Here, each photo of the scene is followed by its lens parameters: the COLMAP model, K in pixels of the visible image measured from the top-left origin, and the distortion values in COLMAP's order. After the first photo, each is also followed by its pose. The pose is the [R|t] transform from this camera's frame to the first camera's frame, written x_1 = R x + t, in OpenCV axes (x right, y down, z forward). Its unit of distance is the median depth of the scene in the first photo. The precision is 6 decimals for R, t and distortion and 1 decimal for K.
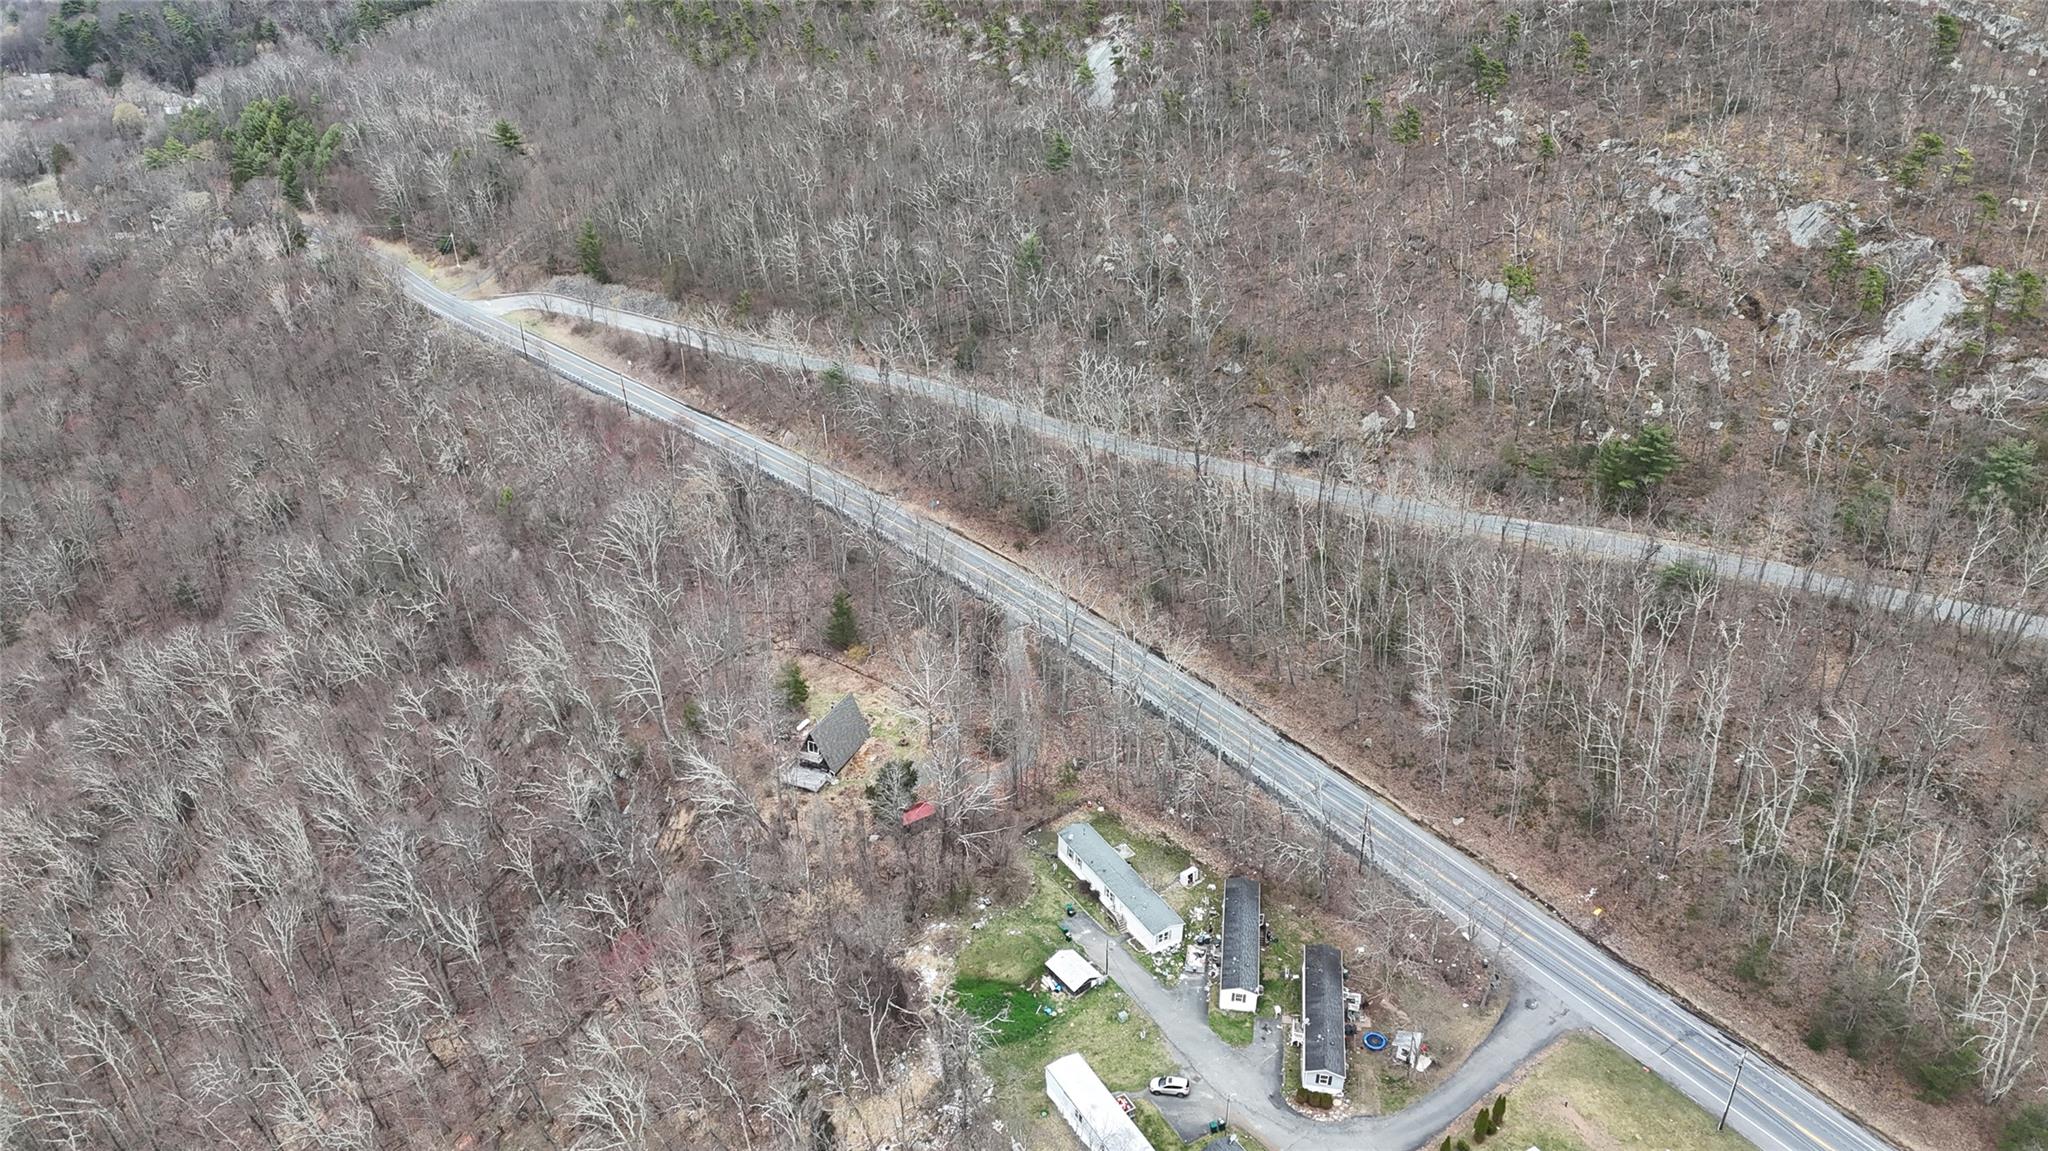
lens RADIAL K [[1481.9, 0, 1023.6], [0, 1481.9, 582.6], [0, 0, 1]] dist [0.123362, -0.149554]
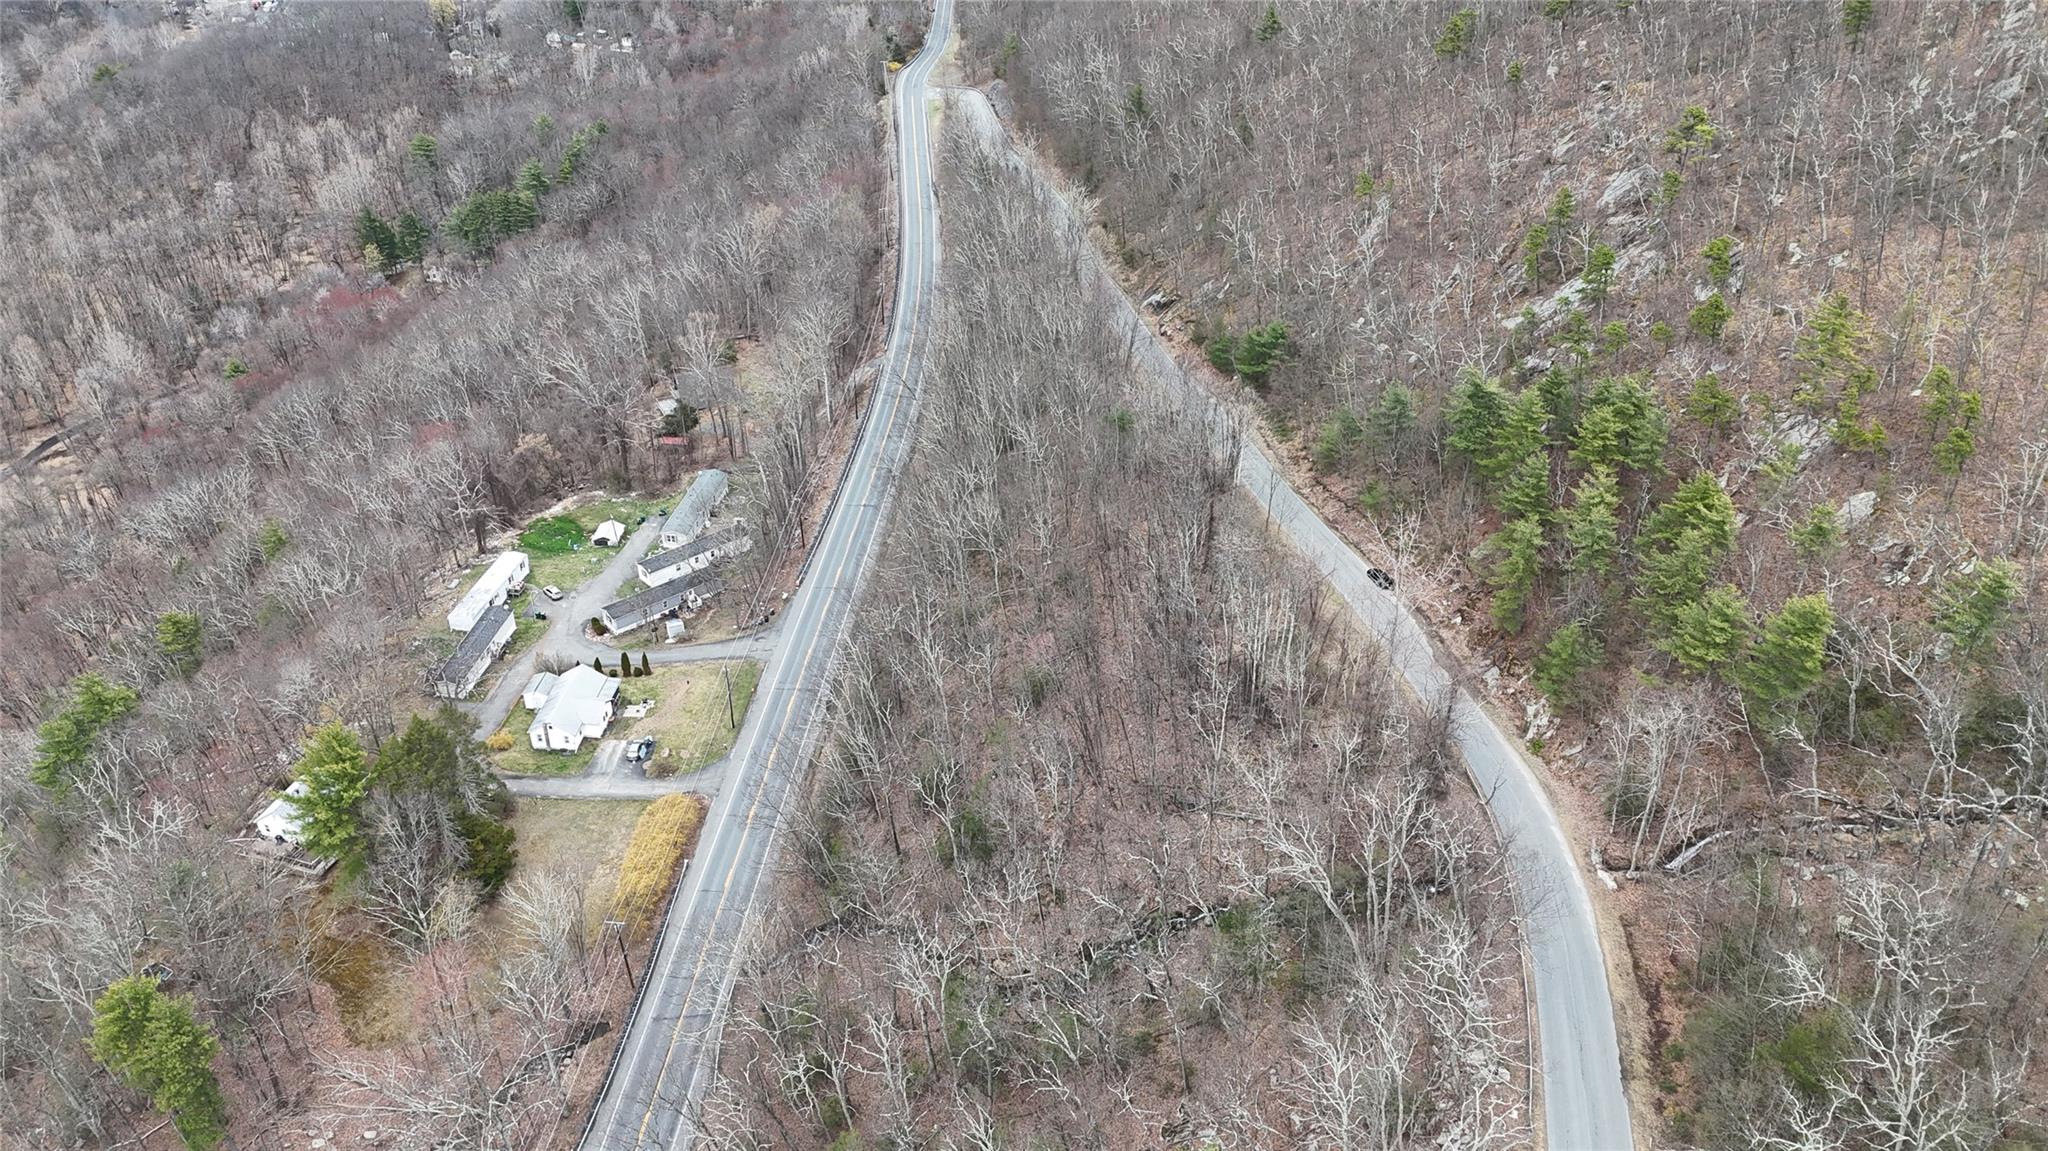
lens RADIAL K [[1488.9, 0, 1020.7], [0, 1488.9, 583.5], [0, 0, 1]] dist [0.078891, -0.079427]
pose [[0.776970, 0.351553, -0.522233, 1.127236], [-0.311642, 0.935562, 0.166139, -0.063448], [0.546988, 0.033665, 0.836463, -0.006774]]
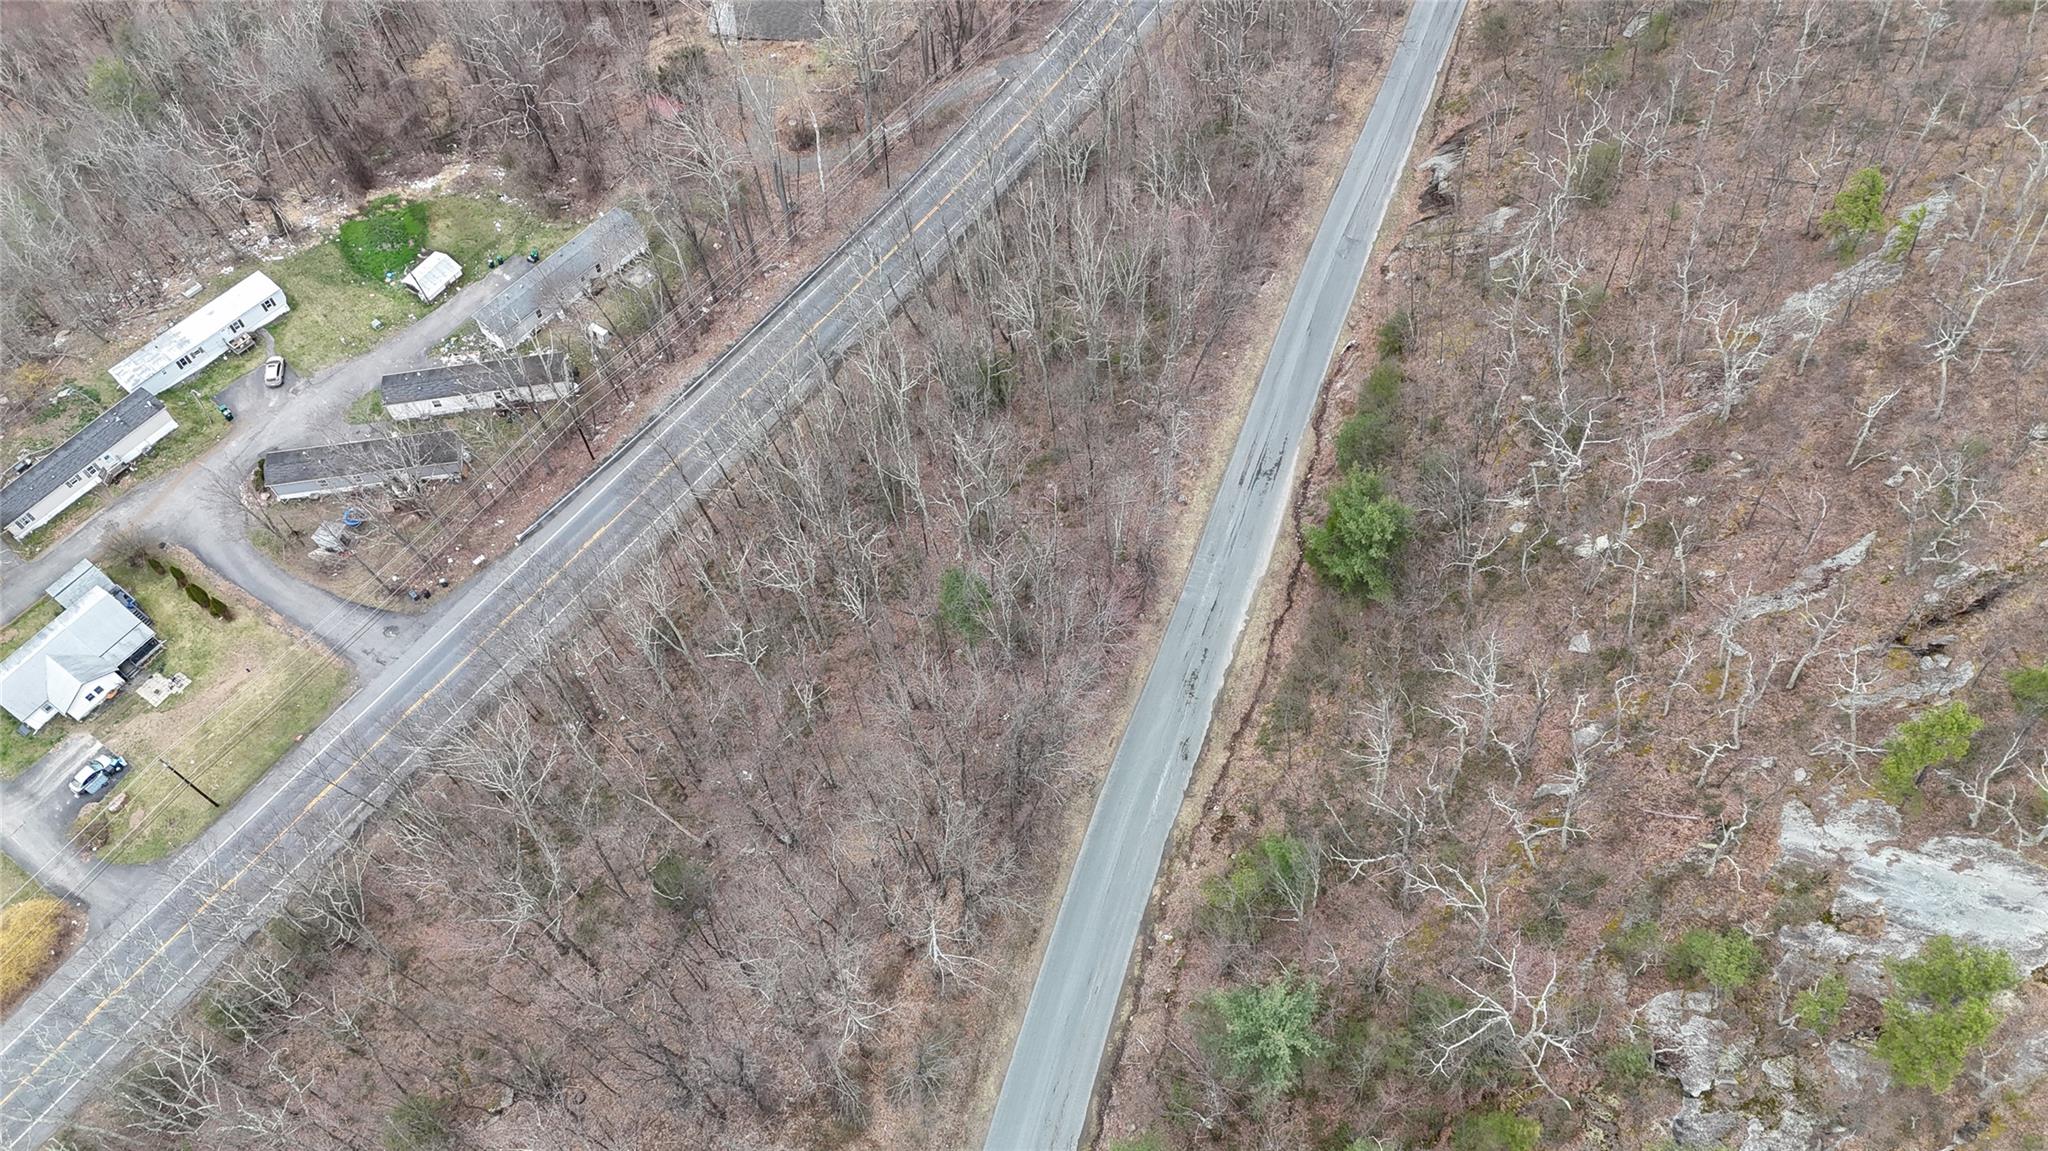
lens RADIAL K [[1488.9, 0, 1020.7], [0, 1488.9, 583.5], [0, 0, 1]] dist [0.078891, -0.079427]
pose [[0.343648, 0.818008, -0.461269, 0.794486], [-0.468695, 0.575031, 0.670570, -0.475880], [0.813776, -0.014246, 0.581004, 0.730136]]
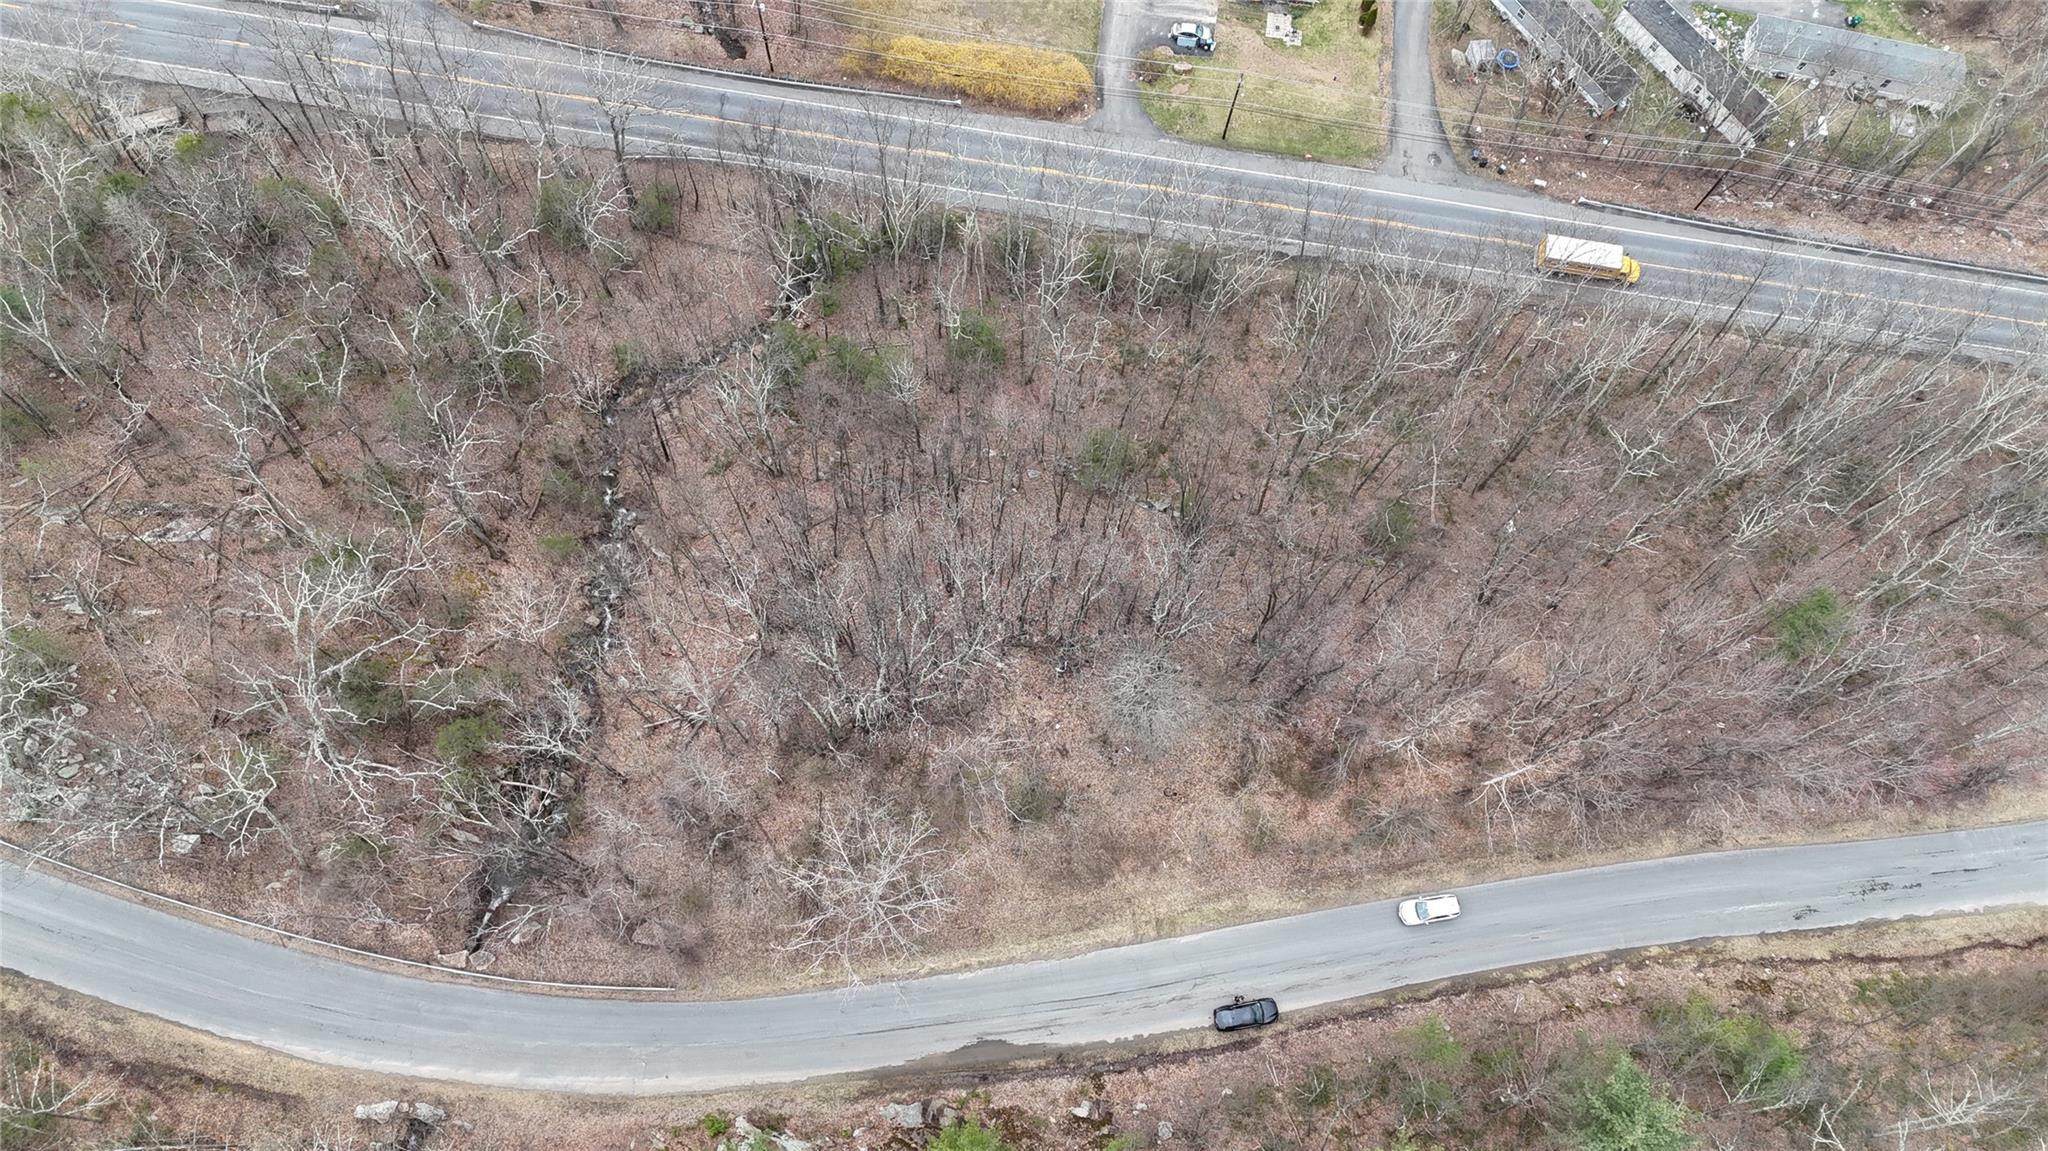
lens RADIAL K [[1488.9, 0, 1020.7], [0, 1488.9, 583.5], [0, 0, 1]] dist [0.078891, -0.079427]
pose [[-0.677115, 0.701127, -0.223463, 0.836487], [-0.385638, -0.079456, 0.919223, -0.460533], [0.626736, 0.708596, 0.324182, 0.674147]]
